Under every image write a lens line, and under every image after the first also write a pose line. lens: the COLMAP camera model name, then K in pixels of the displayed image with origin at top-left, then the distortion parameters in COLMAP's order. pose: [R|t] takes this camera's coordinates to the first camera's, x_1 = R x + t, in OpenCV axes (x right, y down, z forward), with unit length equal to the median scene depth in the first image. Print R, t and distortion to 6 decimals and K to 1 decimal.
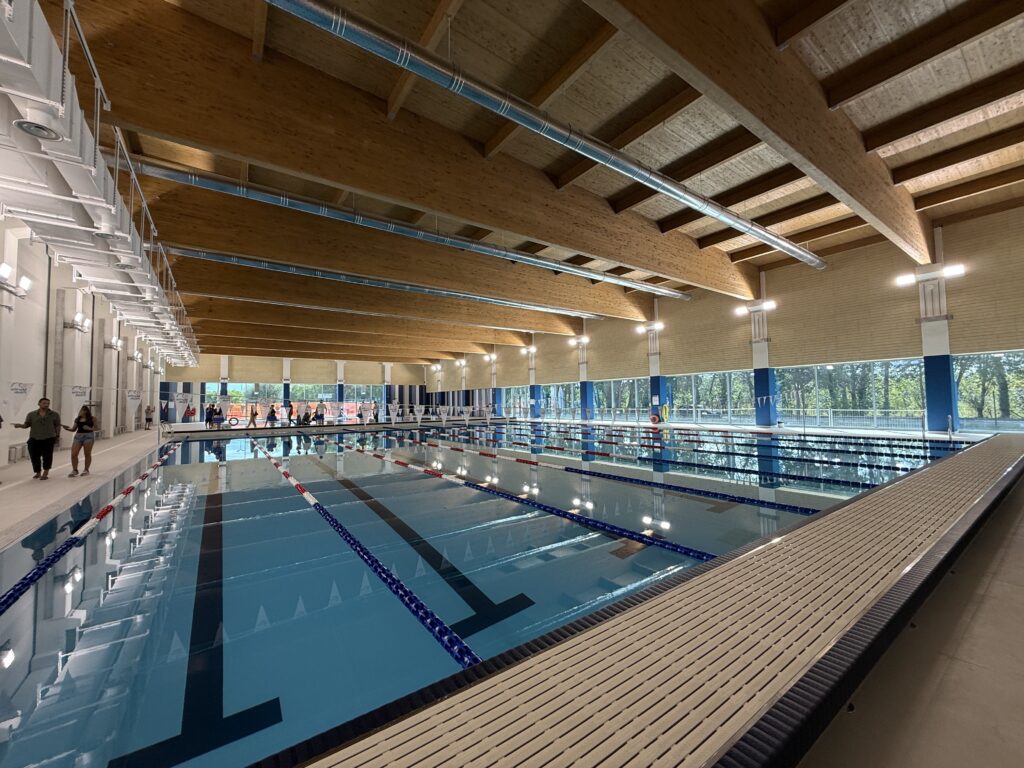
lens RADIAL K [[411.0, 0, 512.0], [0, 411.0, 384.0], [0, 0, 1]] dist [-0.000911, -0.000274]
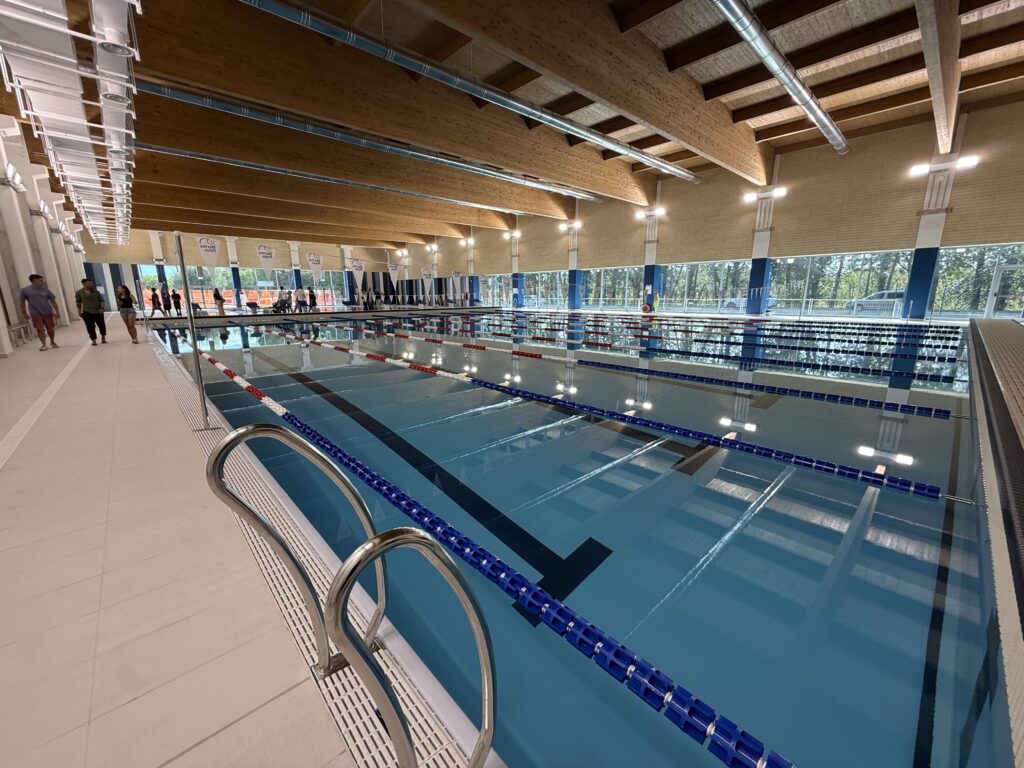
lens RADIAL K [[411.0, 0, 512.0], [0, 411.0, 384.0], [0, 0, 1]] dist [-0.000911, -0.000274]
pose [[0.991790, -0.017570, 0.126663, -0.110271], [-0.015534, 0.966625, 0.255723, 0.009893], [-0.126929, -0.255591, 0.958417, 0.007081]]
